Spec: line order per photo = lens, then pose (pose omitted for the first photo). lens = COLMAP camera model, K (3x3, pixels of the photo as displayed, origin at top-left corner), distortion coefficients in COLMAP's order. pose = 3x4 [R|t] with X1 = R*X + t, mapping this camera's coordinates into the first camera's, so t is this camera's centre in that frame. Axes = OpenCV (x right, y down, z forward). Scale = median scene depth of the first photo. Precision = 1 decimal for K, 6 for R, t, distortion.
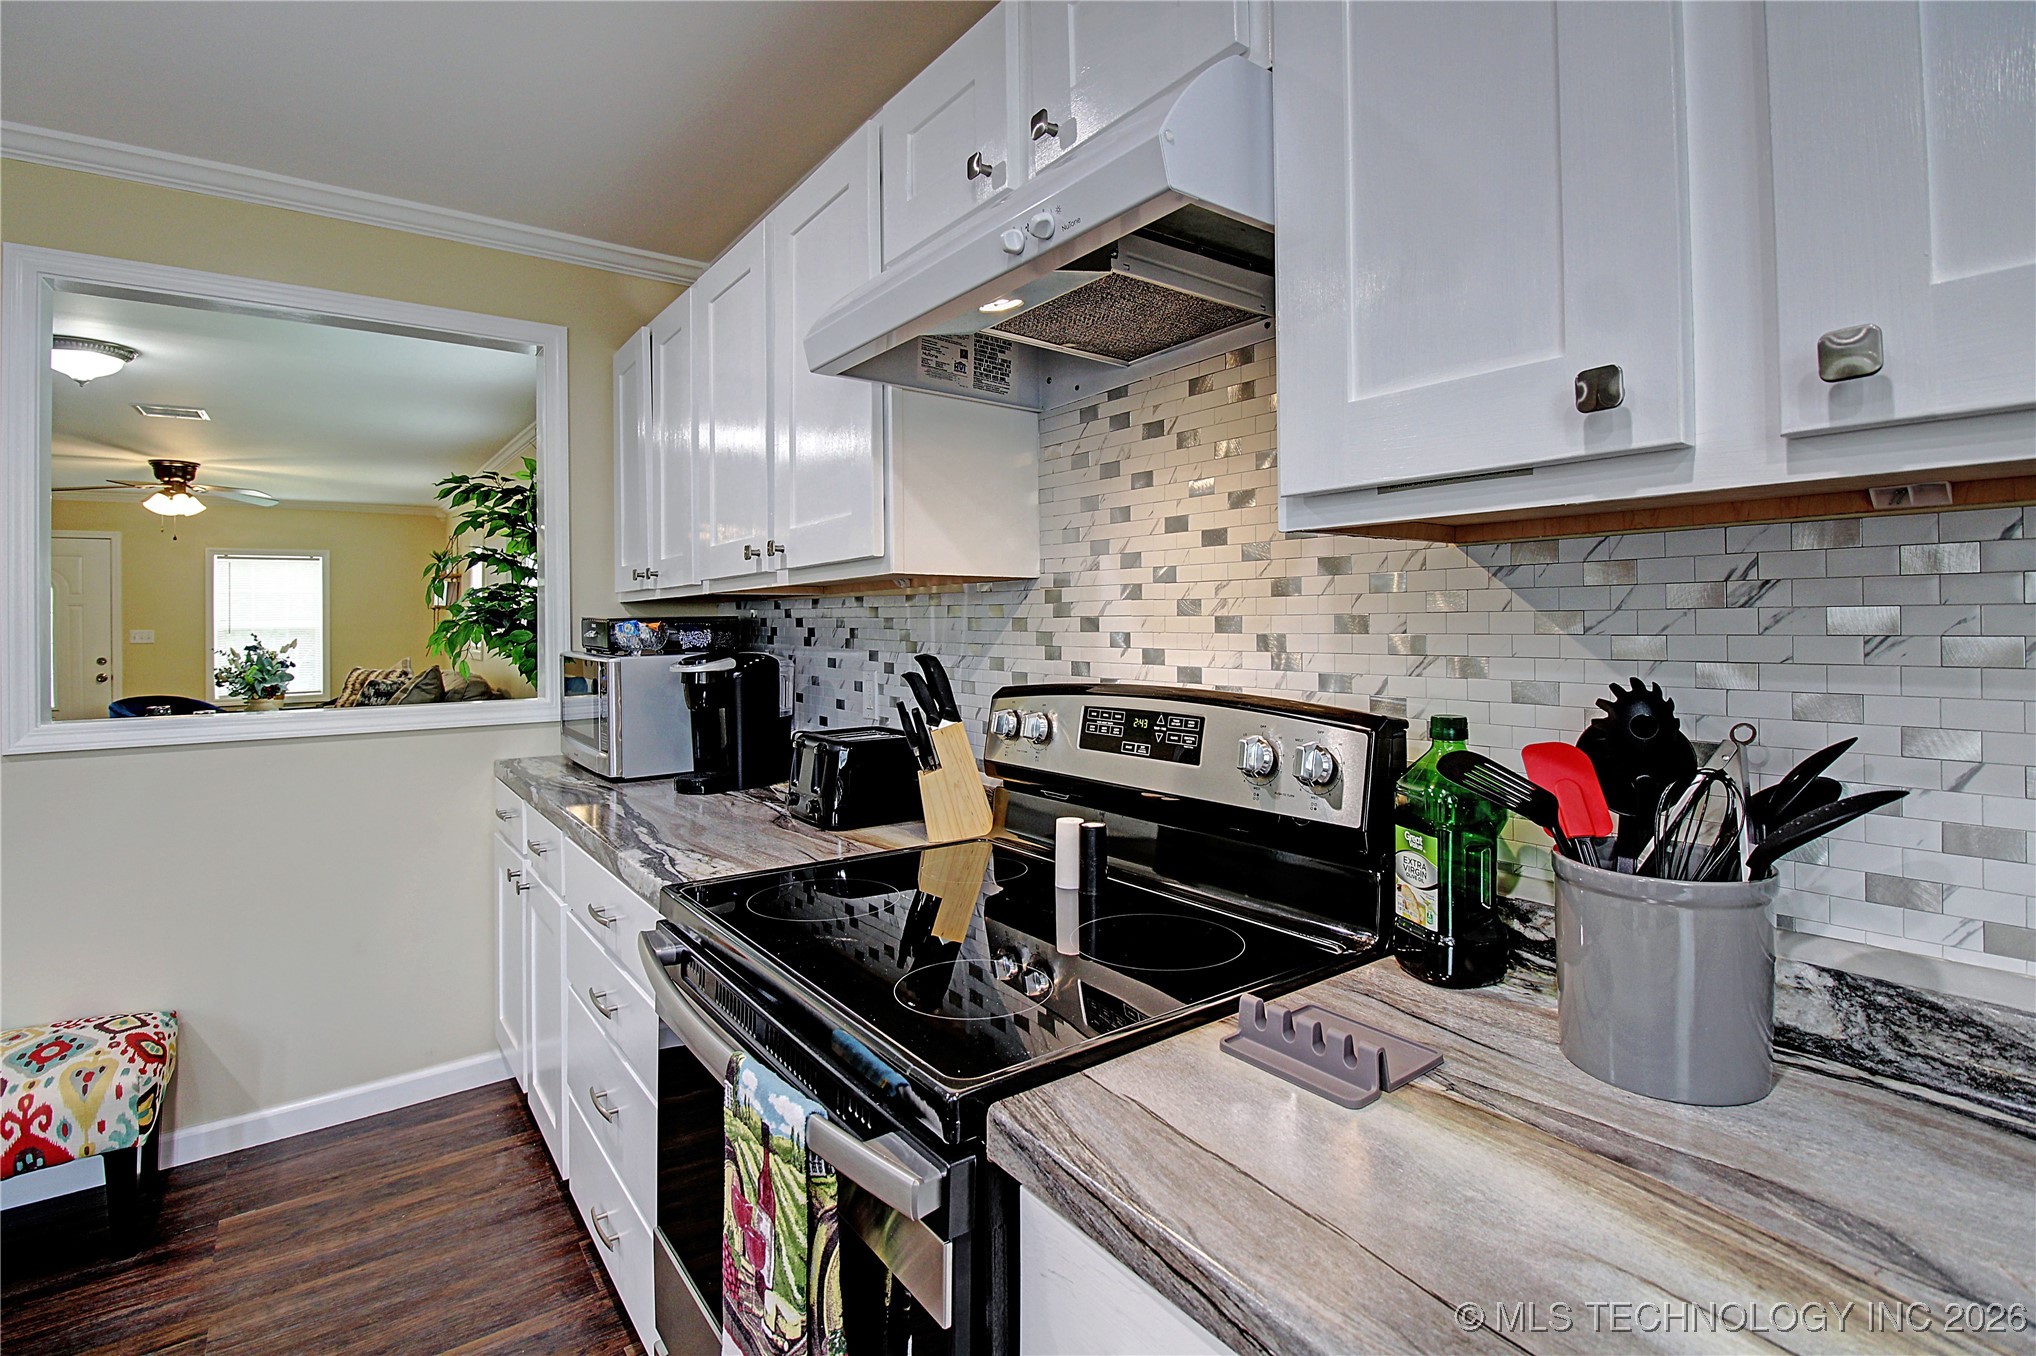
lens RADIAL K [[963.4, 0, 1020.5], [0, 963.4, 616.4], [0, 0, 1]] dist [-0.001987, -0.009983]
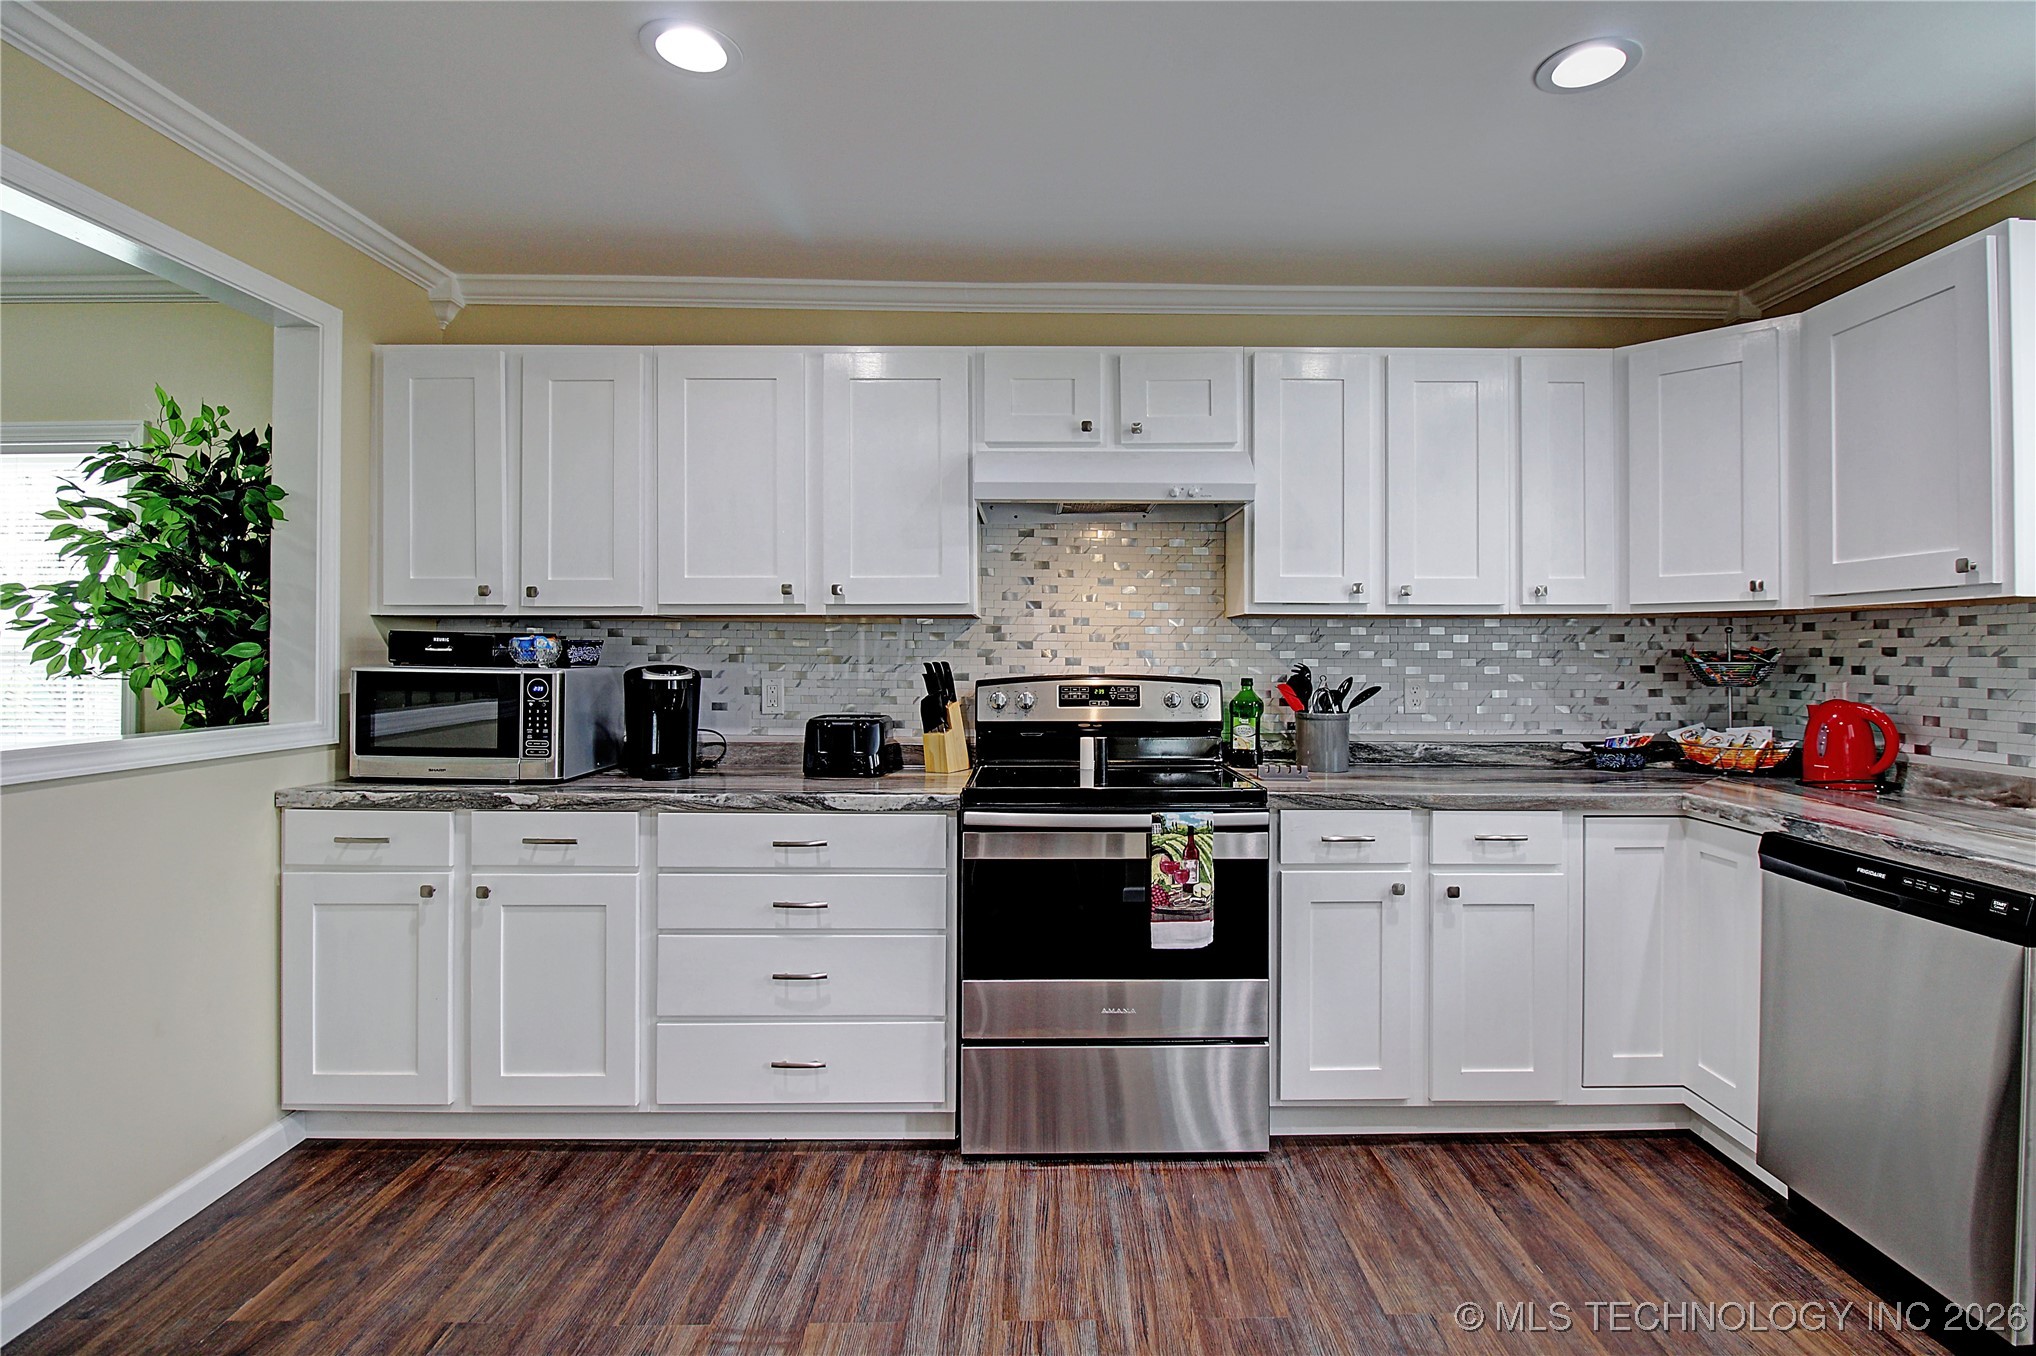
lens RADIAL K [[959.2, 0, 1052.3], [0, 959.2, 651.1], [0, 0, 1]] dist [0.003042, -0.015853]
pose [[0.581970, 0.013903, 0.813091, -0.860848], [-0.013833, 0.999878, -0.007196, 0.019753], [-0.813092, -0.007060, 0.582092, -0.077509]]
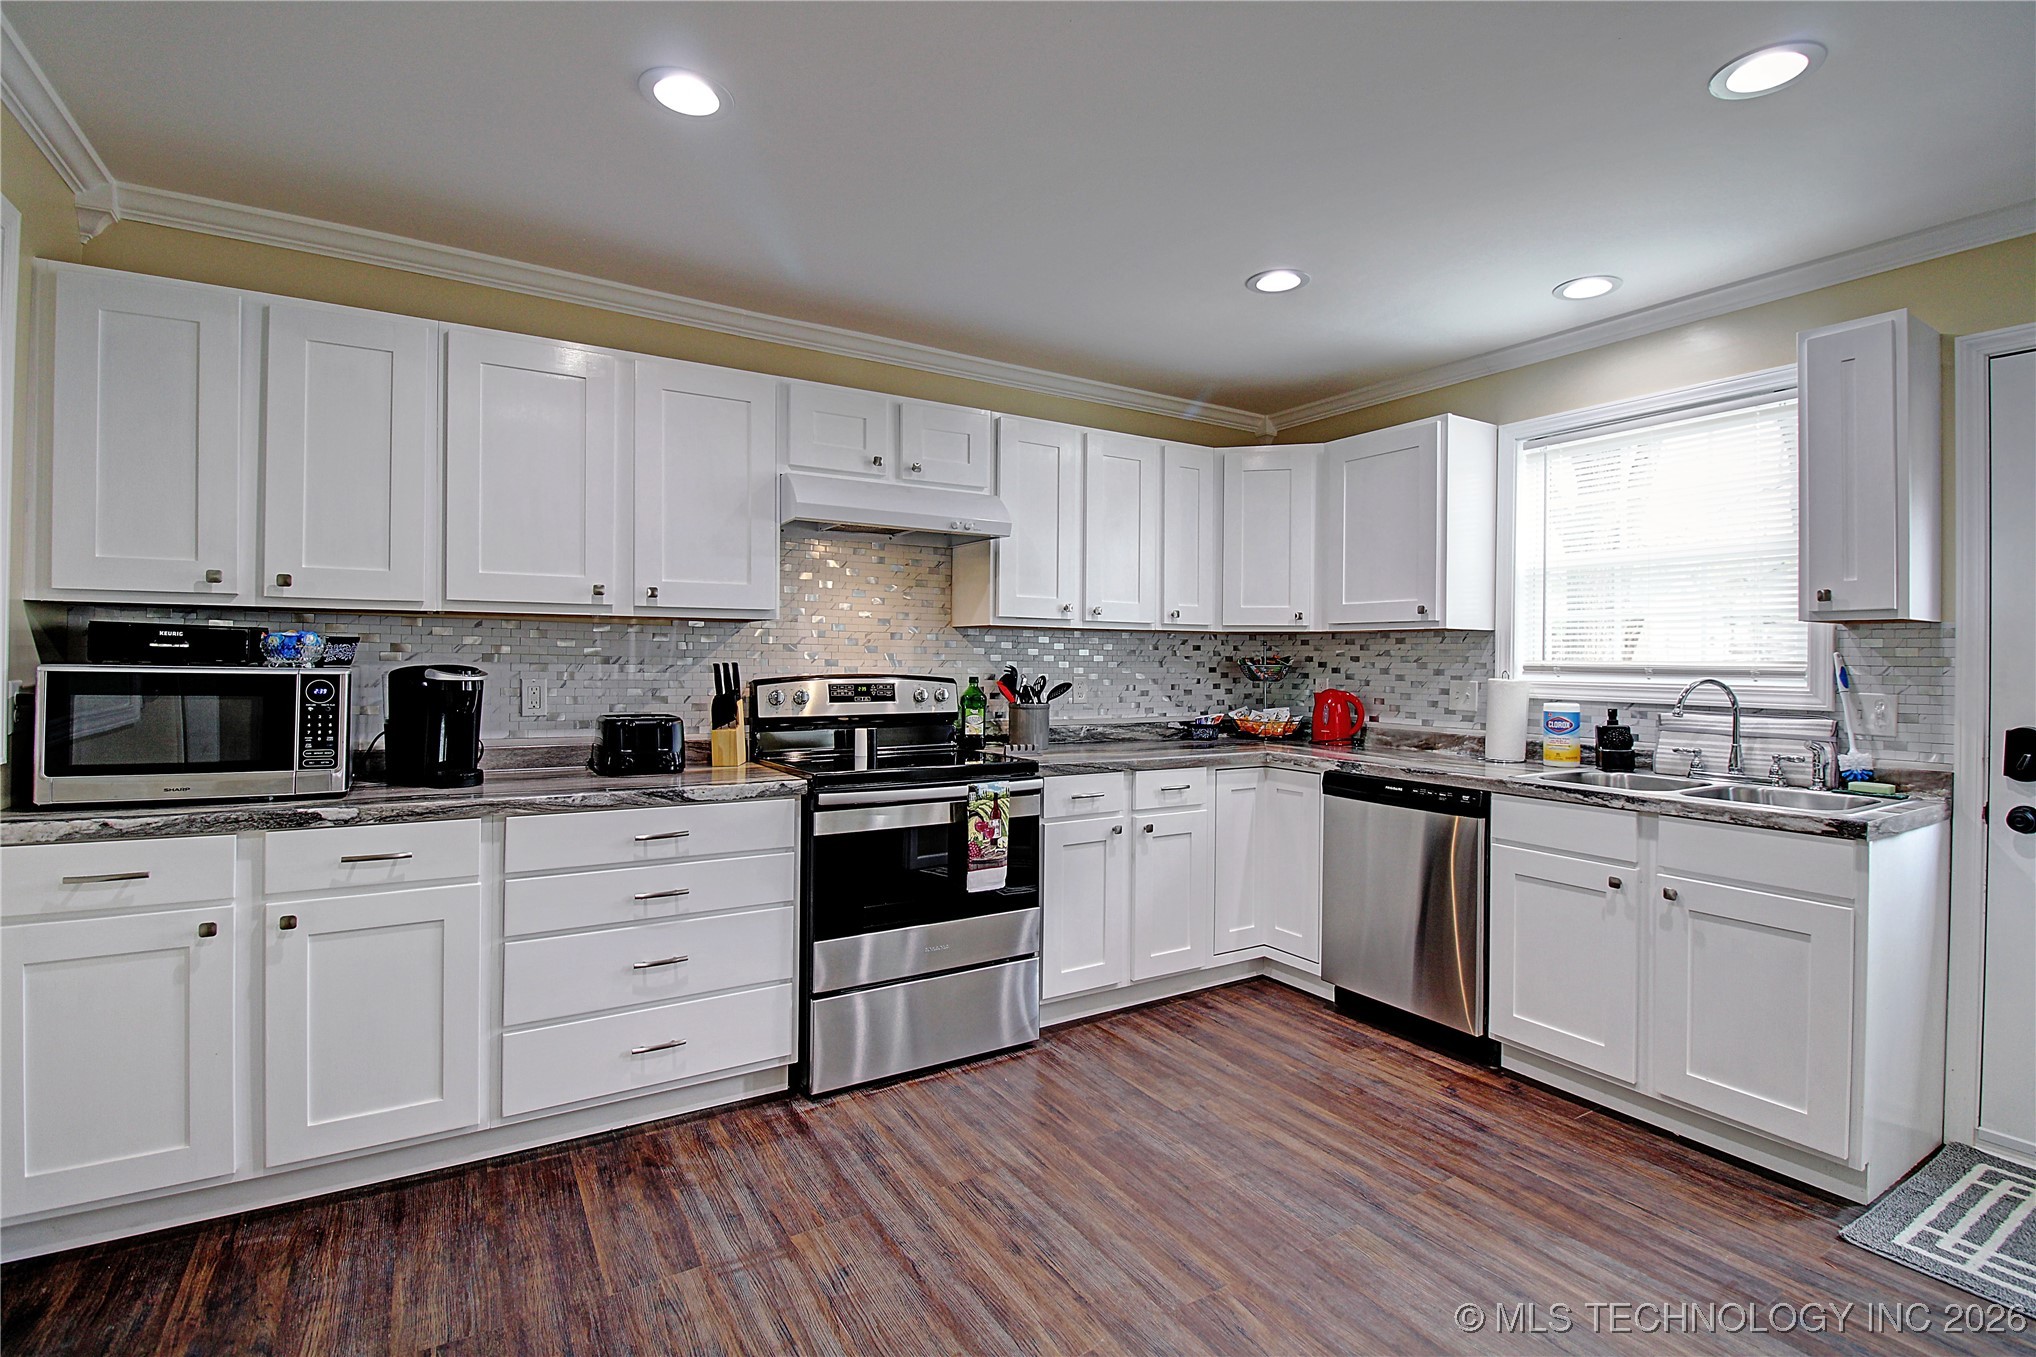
lens RADIAL K [[941.8, 0, 1020.5], [0, 941.8, 656.6], [0, 0, 1]] dist [0.001632, -0.014562]
pose [[0.080712, 0.013494, 0.996646, -1.156946], [-0.017526, 0.999773, -0.012117, 0.026156], [-0.996583, -0.016489, 0.080930, 0.209904]]
